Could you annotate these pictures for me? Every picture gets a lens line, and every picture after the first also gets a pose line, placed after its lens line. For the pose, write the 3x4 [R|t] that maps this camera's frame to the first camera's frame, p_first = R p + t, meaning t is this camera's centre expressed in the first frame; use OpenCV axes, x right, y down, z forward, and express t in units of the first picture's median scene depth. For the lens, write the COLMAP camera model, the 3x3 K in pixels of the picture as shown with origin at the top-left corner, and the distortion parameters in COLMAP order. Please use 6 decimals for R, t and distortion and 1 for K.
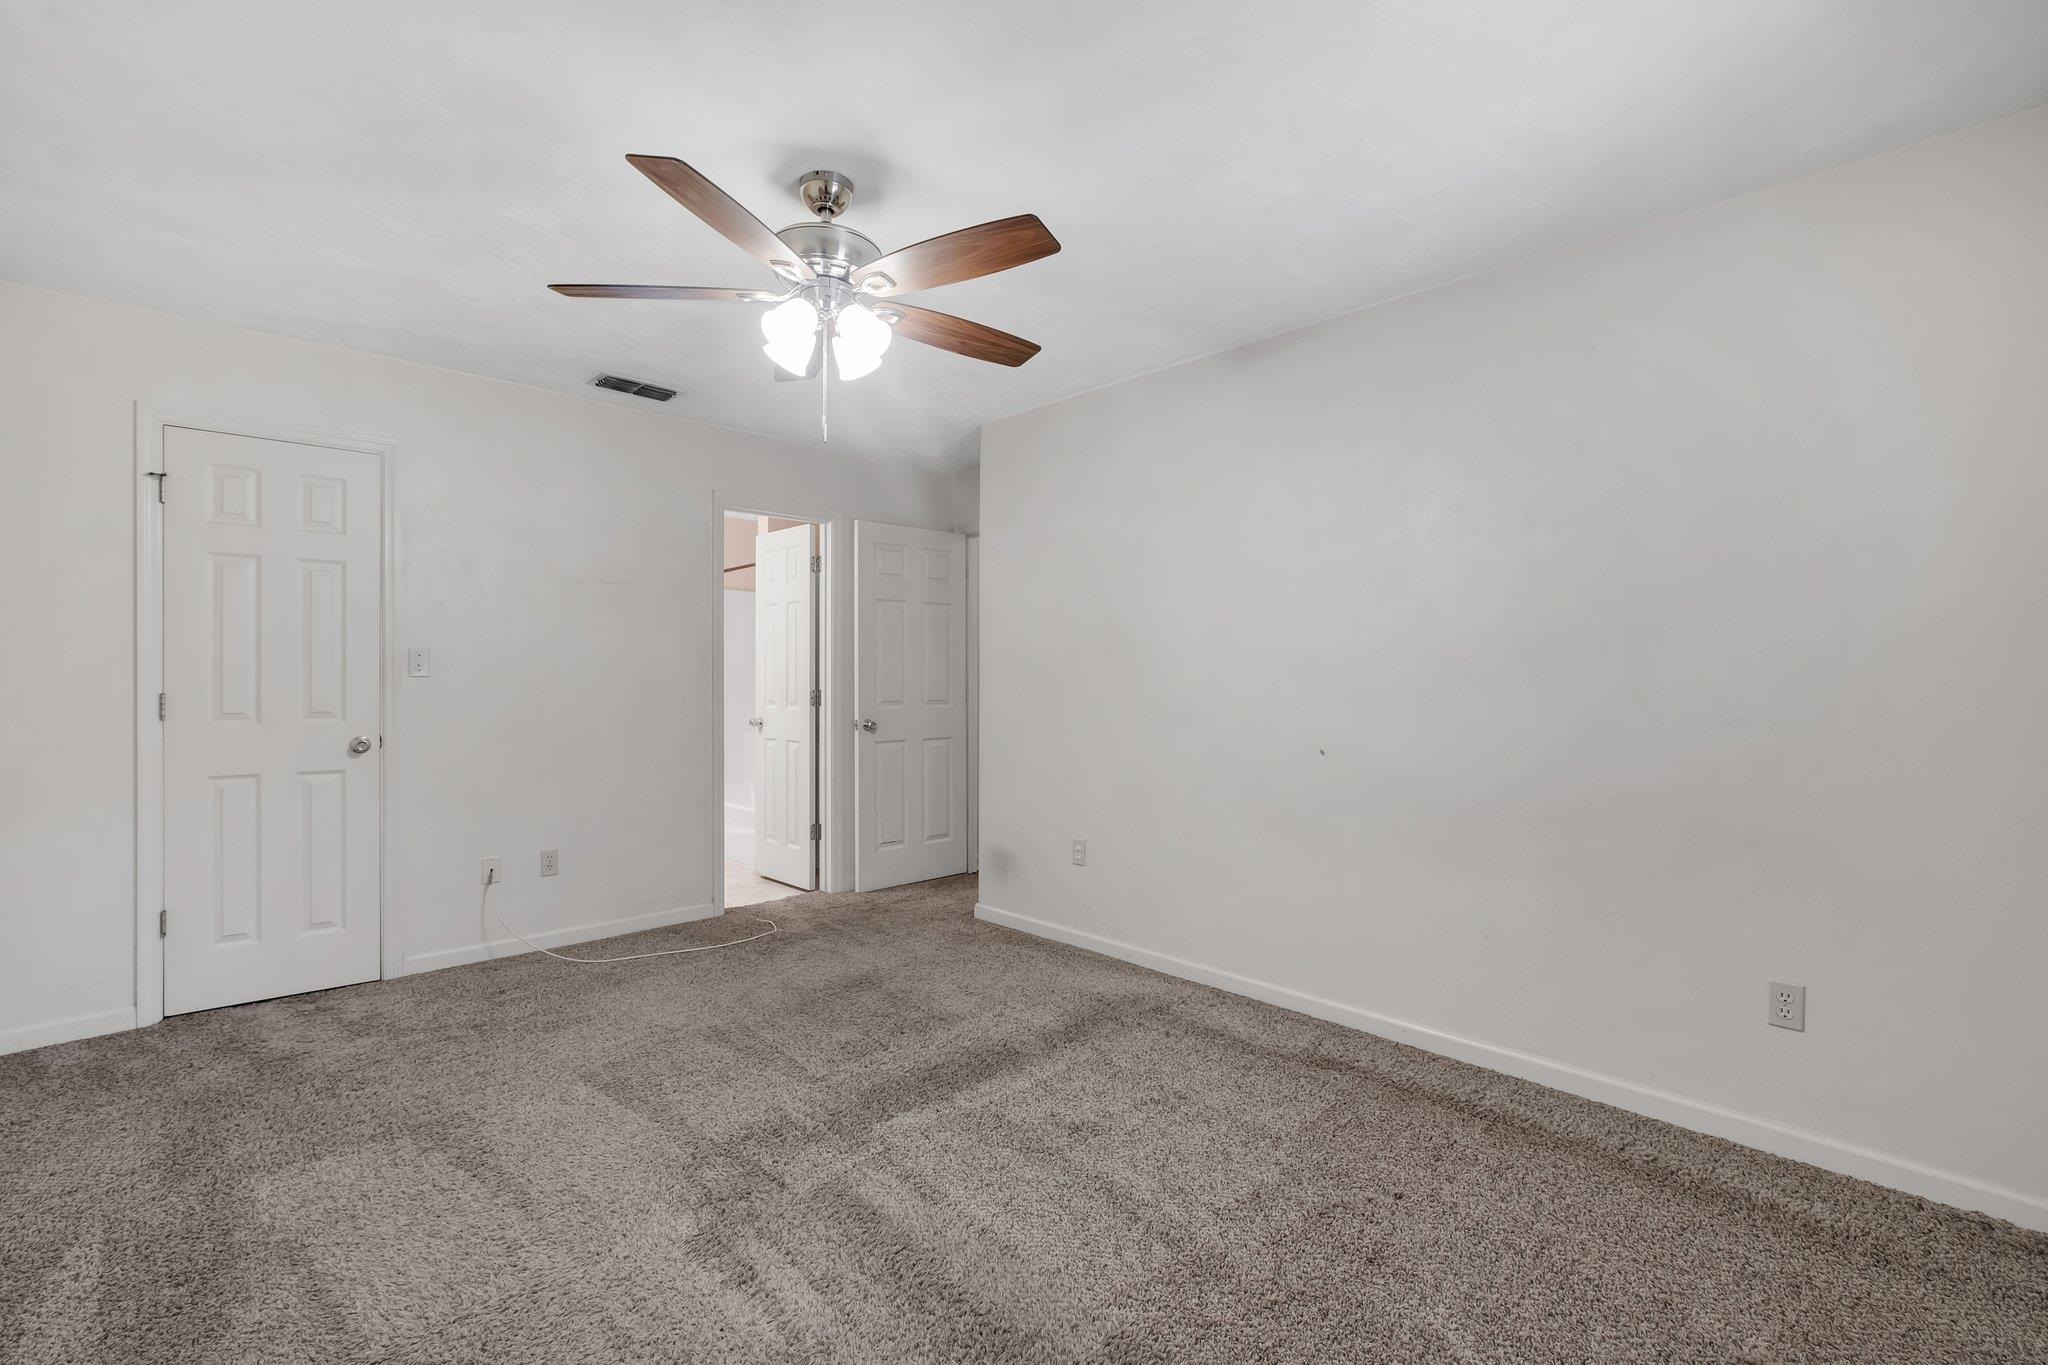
lens RADIAL K [[910.4, 0, 1024.5], [0, 910.4, 670.3], [0, 0, 1]] dist [-0.001935, -0.000123]
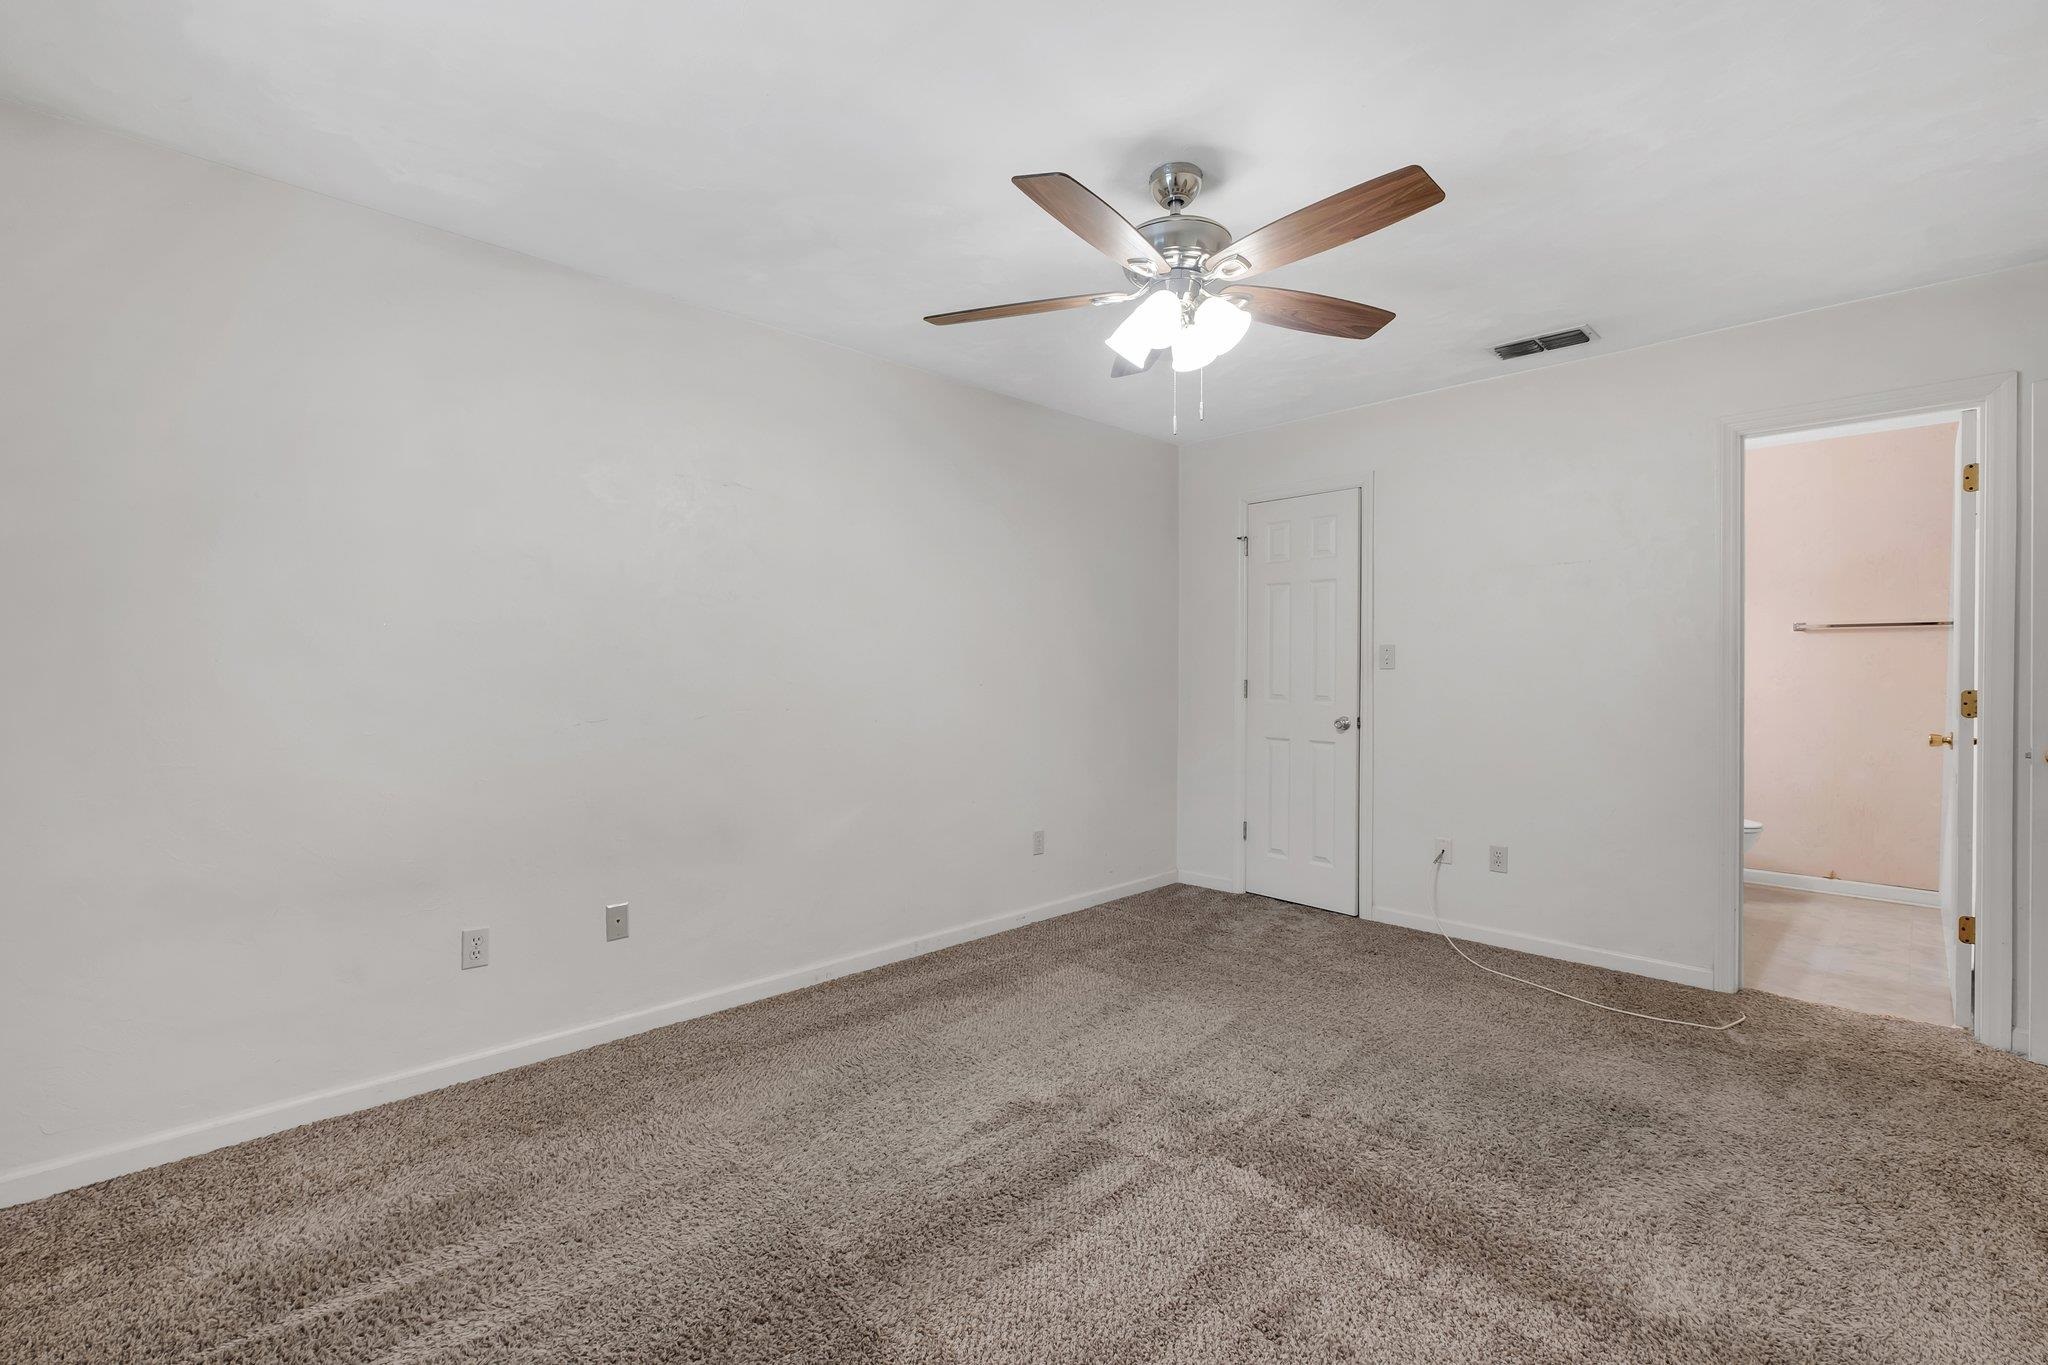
lens RADIAL K [[910.4, 0, 1024.5], [0, 910.4, 670.3], [0, 0, 1]] dist [-0.001935, -0.000123]
pose [[-0.004331, 0.000558, -0.999990, 0.581546], [0.006834, 0.999977, 0.000528, 0.005437], [0.999967, -0.006832, -0.004334, 0.623605]]
